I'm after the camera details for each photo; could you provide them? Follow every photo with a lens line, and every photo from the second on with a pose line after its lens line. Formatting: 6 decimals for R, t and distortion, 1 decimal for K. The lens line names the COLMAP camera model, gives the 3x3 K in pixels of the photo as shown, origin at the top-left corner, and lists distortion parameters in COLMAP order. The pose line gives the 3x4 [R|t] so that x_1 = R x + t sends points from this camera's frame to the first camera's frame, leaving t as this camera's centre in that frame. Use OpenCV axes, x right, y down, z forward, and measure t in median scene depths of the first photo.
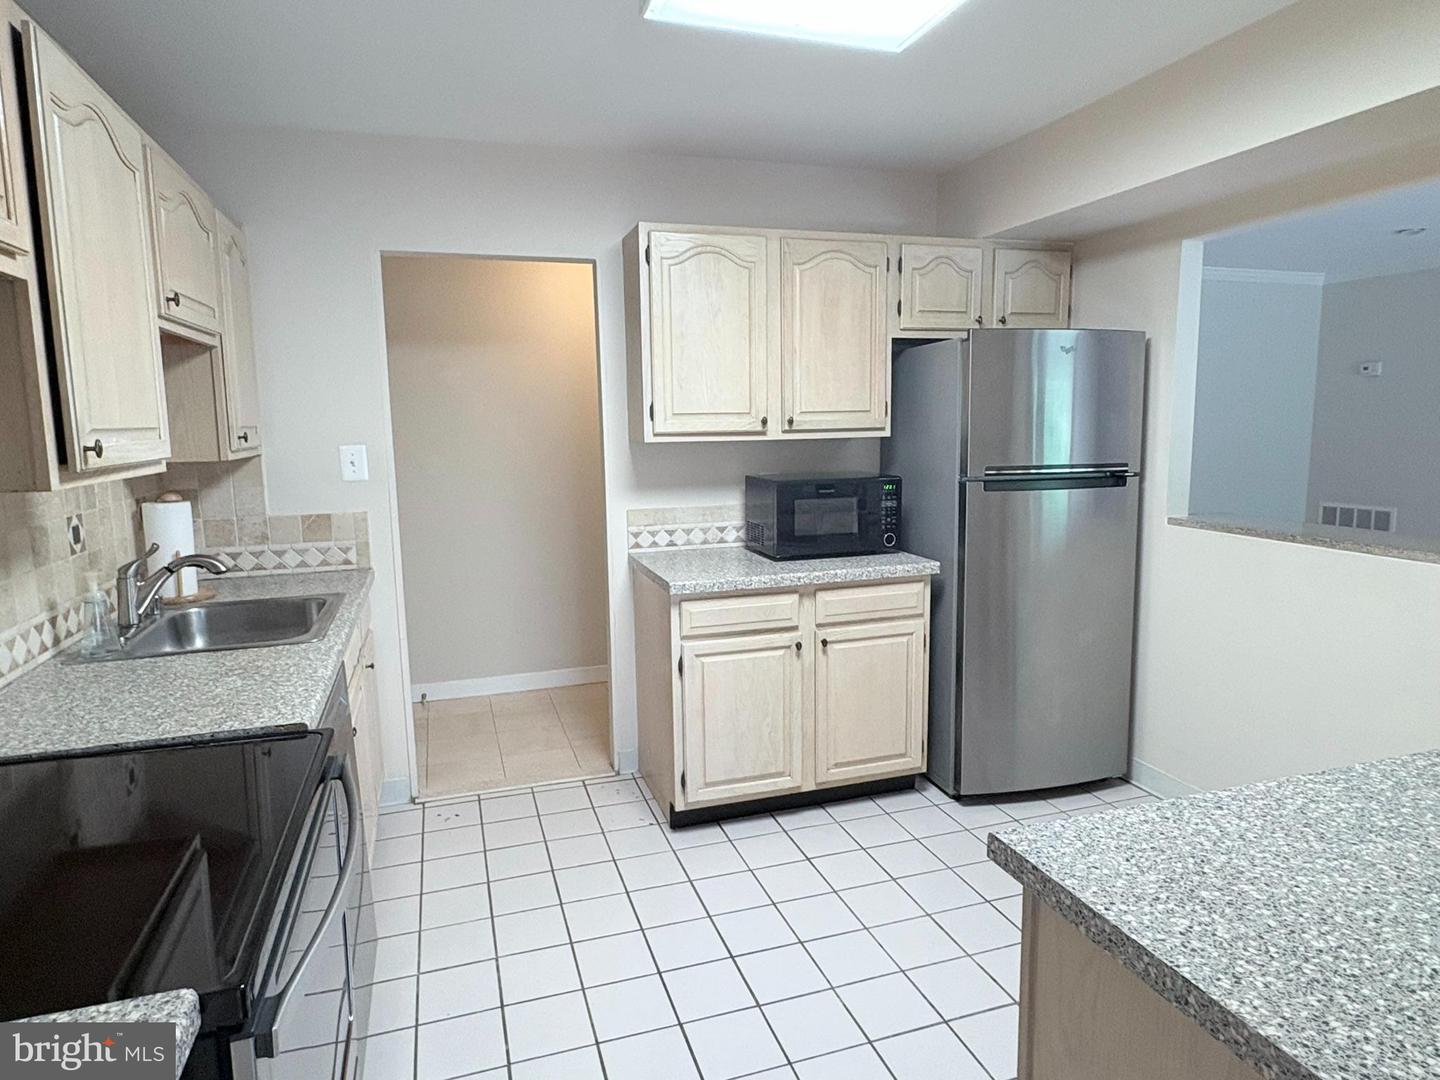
lens RADIAL K [[856.0, 0, 711.7], [0, 856.0, 536.0], [0, 0, 1]] dist [-0.000173, -0.000802]
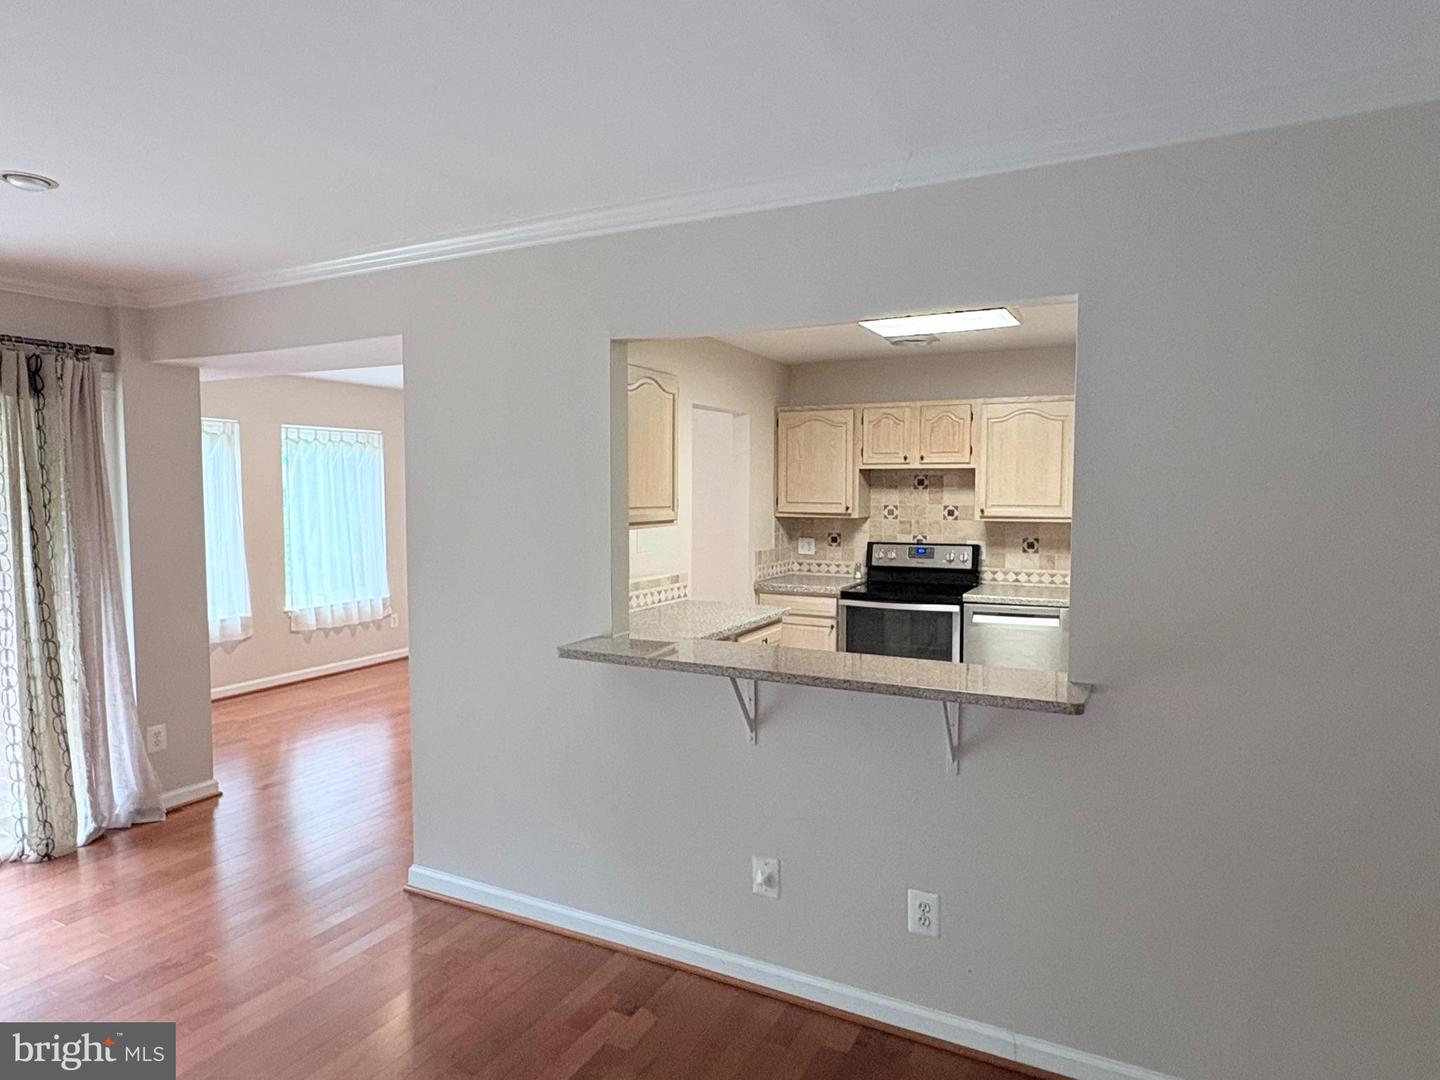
lens RADIAL K [[858.4, 0, 711.6], [0, 858.4, 543.3], [0, 0, 1]] dist [-0.001623, -0.000980]
pose [[-0.708233, 0.060550, -0.703377, 1.314913], [-0.087394, 0.981132, 0.172458, -0.240609], [0.700549, 0.183612, -0.689578, 1.330396]]
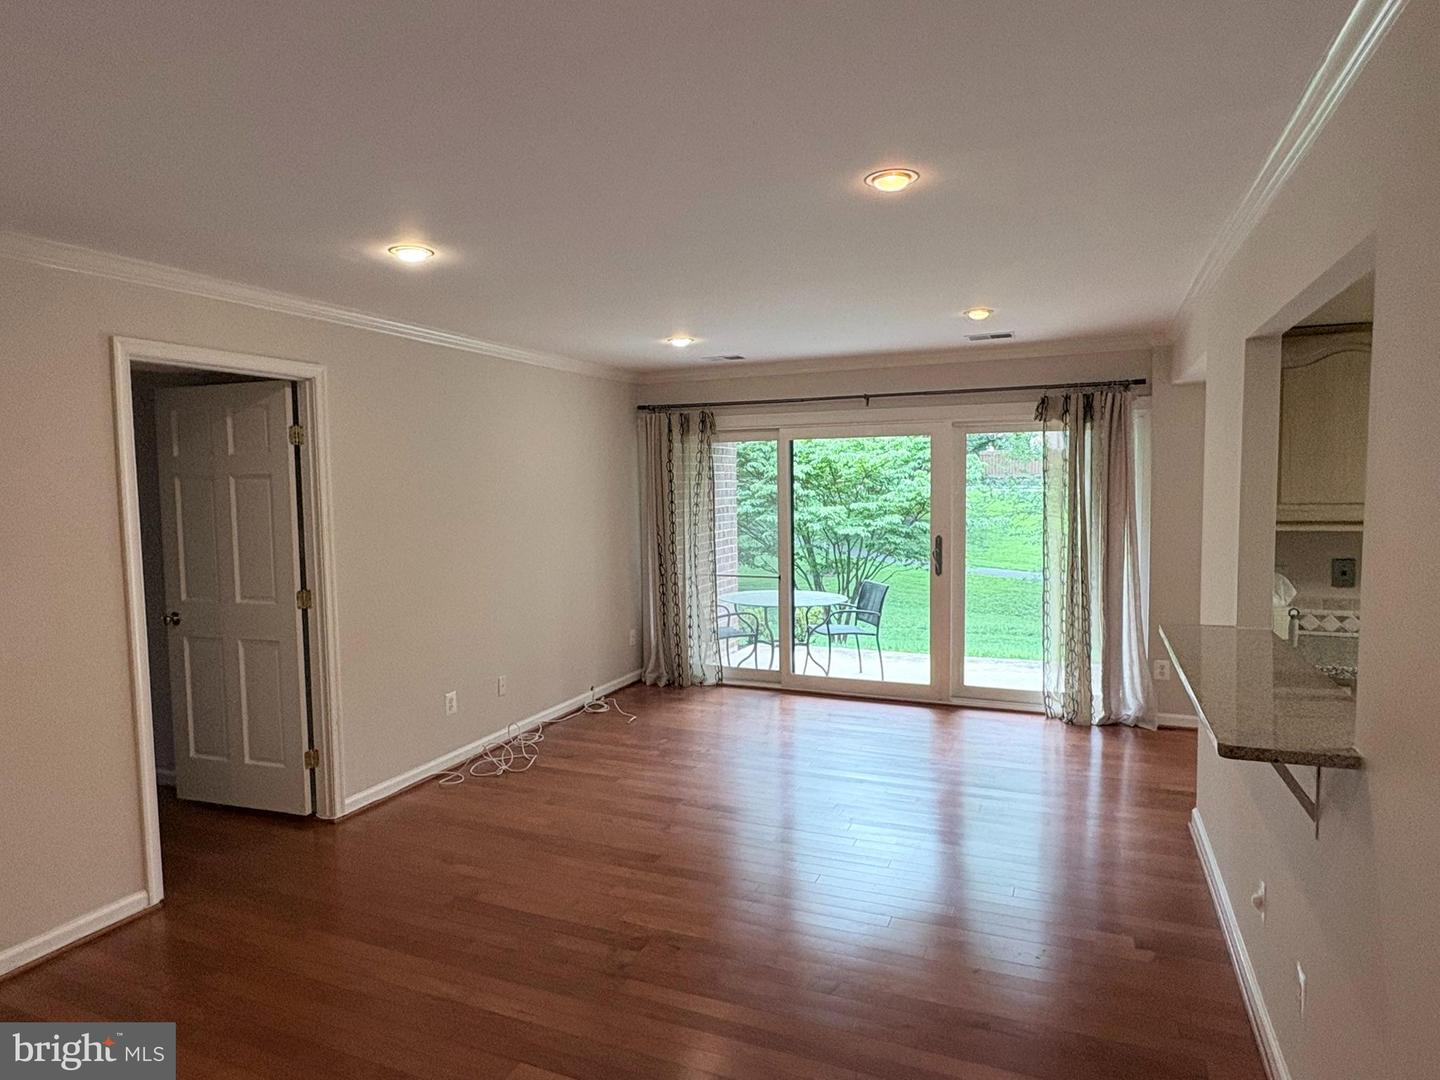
lens RADIAL K [[856.6, 0, 720.0], [0, 856.6, 540.0], [0, 0, 1]] dist [0.000355, 0.000516]
pose [[-0.759332, -0.016296, 0.650499, 0.543049], [0.118609, 0.979472, 0.162991, -0.294063], [-0.639802, 0.200920, -0.741812, 1.700318]]
